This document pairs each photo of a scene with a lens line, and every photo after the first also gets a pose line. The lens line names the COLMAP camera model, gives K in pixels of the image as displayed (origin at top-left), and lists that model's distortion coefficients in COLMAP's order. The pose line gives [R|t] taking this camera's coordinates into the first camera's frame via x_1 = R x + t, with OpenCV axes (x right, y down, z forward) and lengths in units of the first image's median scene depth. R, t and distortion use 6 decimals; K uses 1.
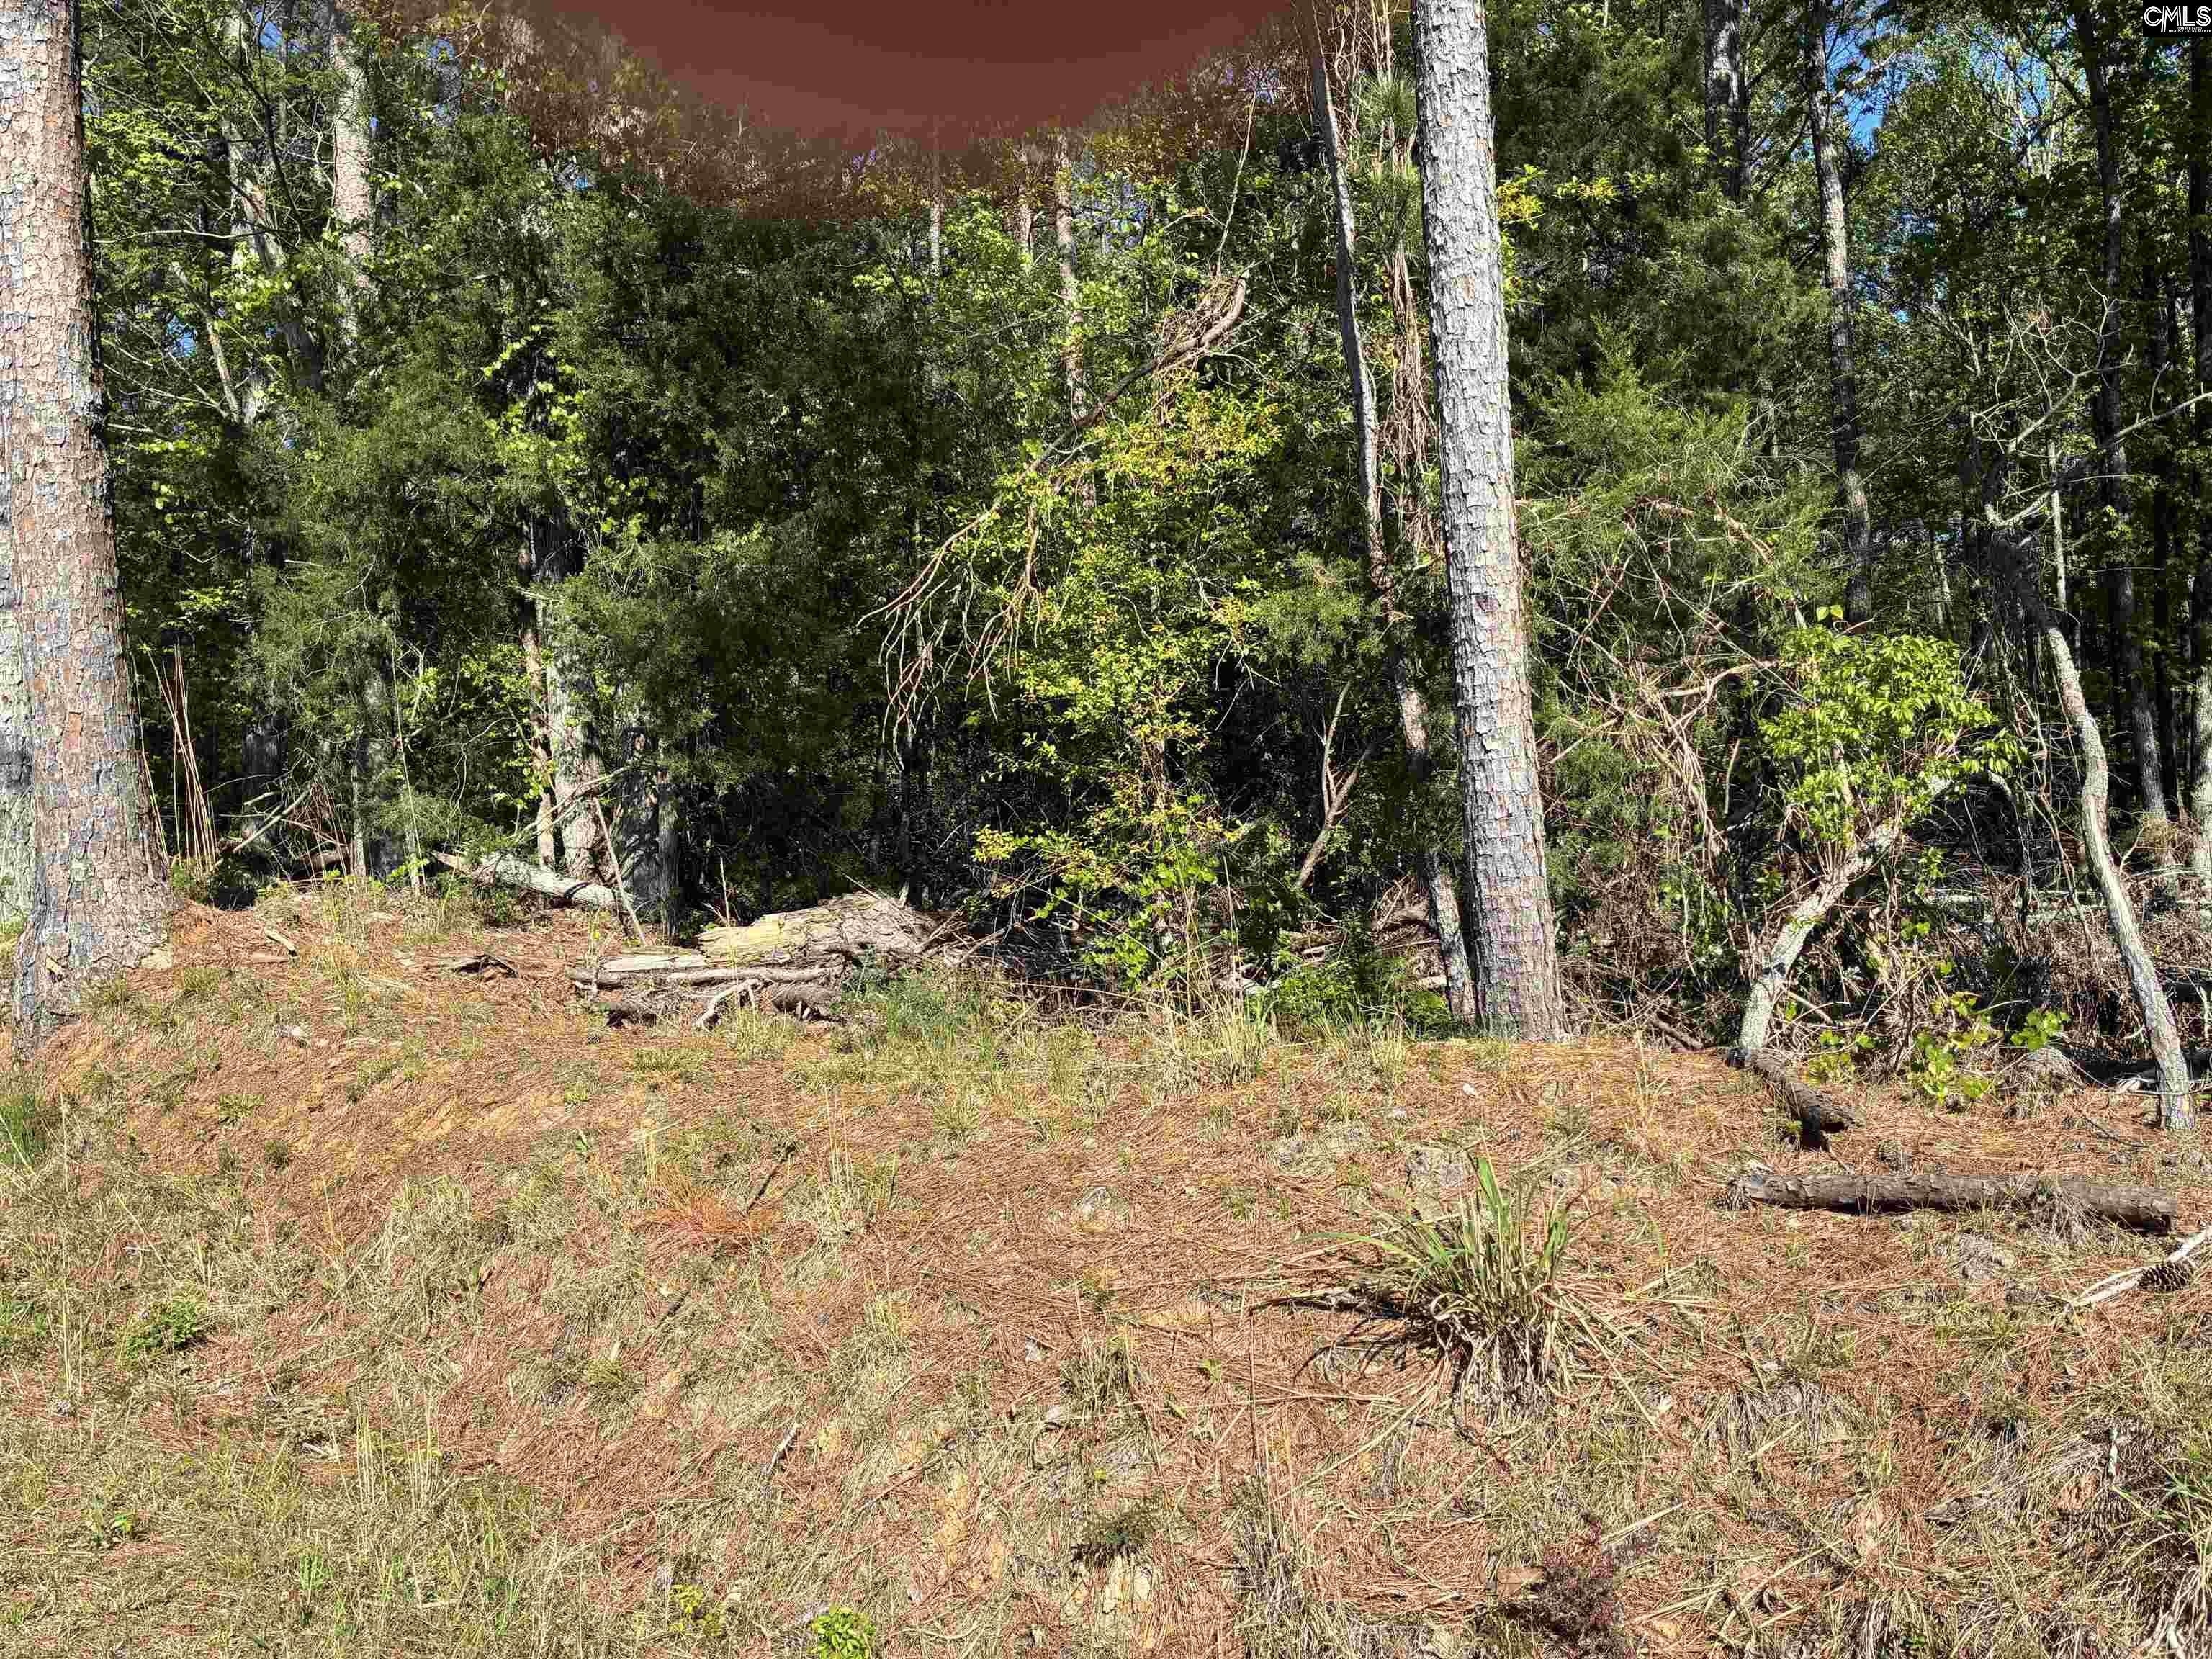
lens RADIAL K [[1767.4, 0, 1125.9], [0, 1767.4, 804.5], [0, 0, 1]] dist [0.065464, -0.077183]
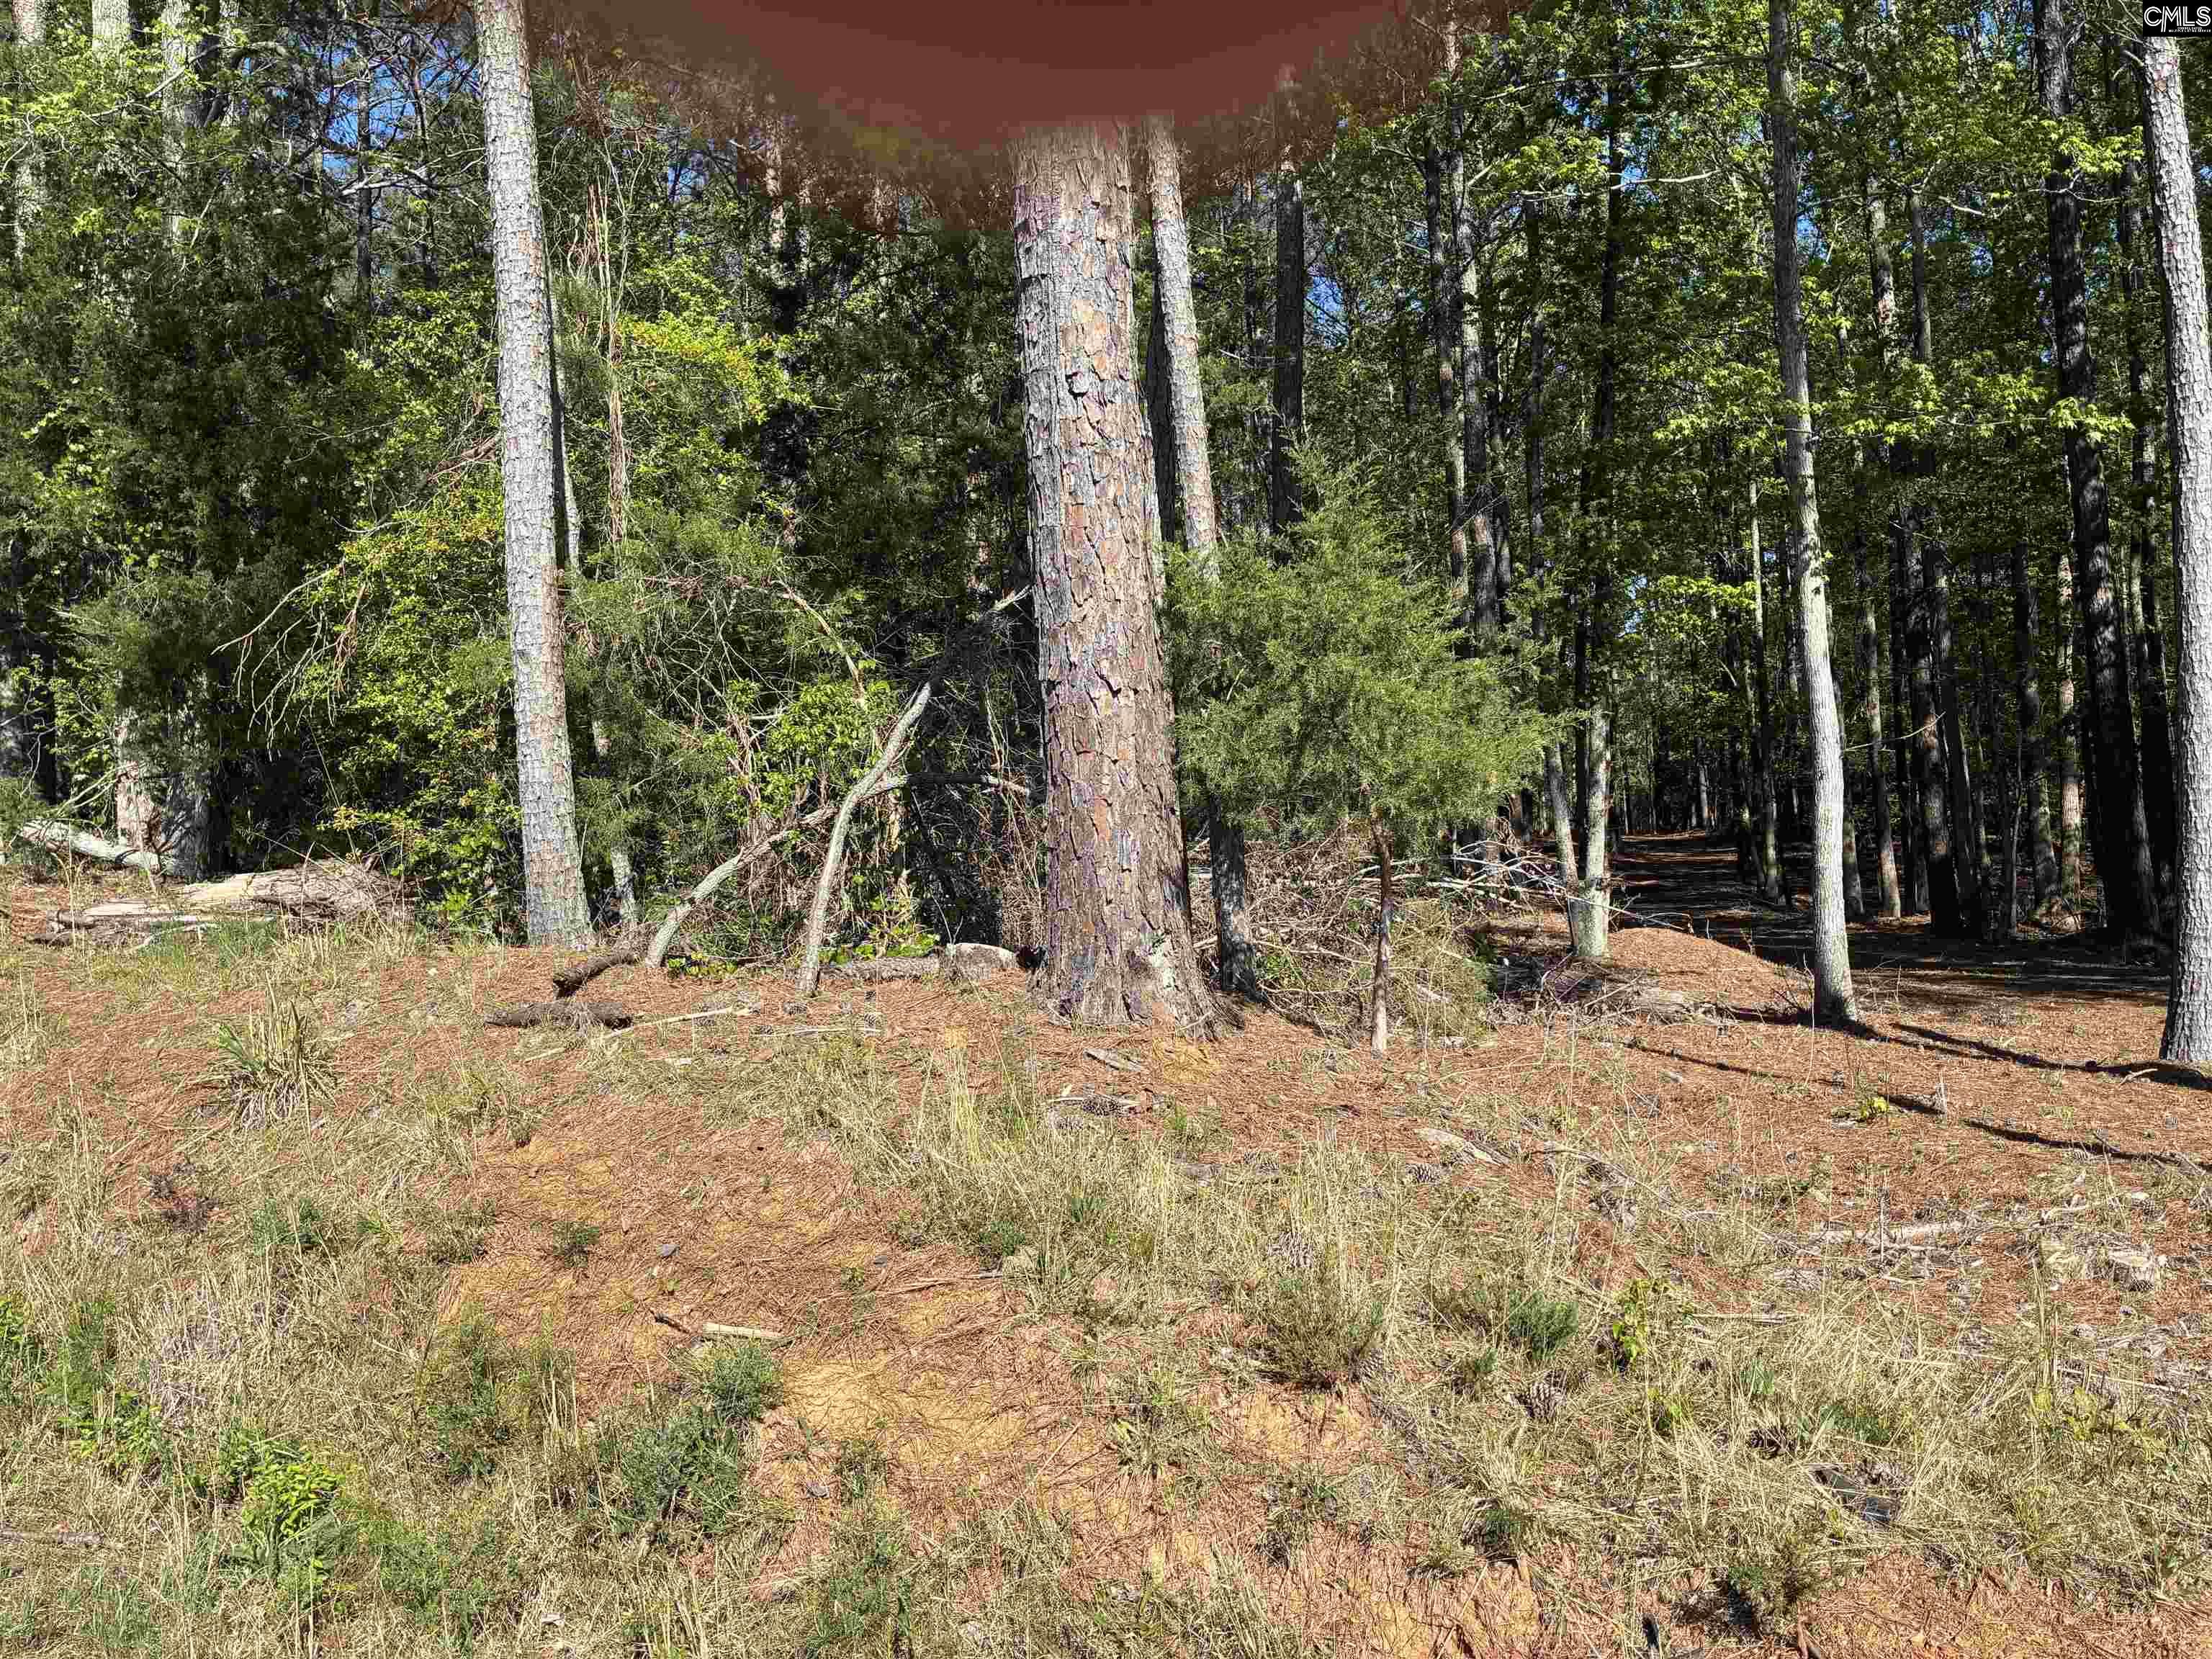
lens RADIAL K [[1767.4, 0, 1125.9], [0, 1767.4, 804.5], [0, 0, 1]] dist [0.065464, -0.077183]
pose [[0.998481, 0.017167, 0.052357, 0.290234], [-0.017210, 0.999852, 0.000371, 0.000982], [-0.052343, -0.001272, 0.998628, -0.241957]]
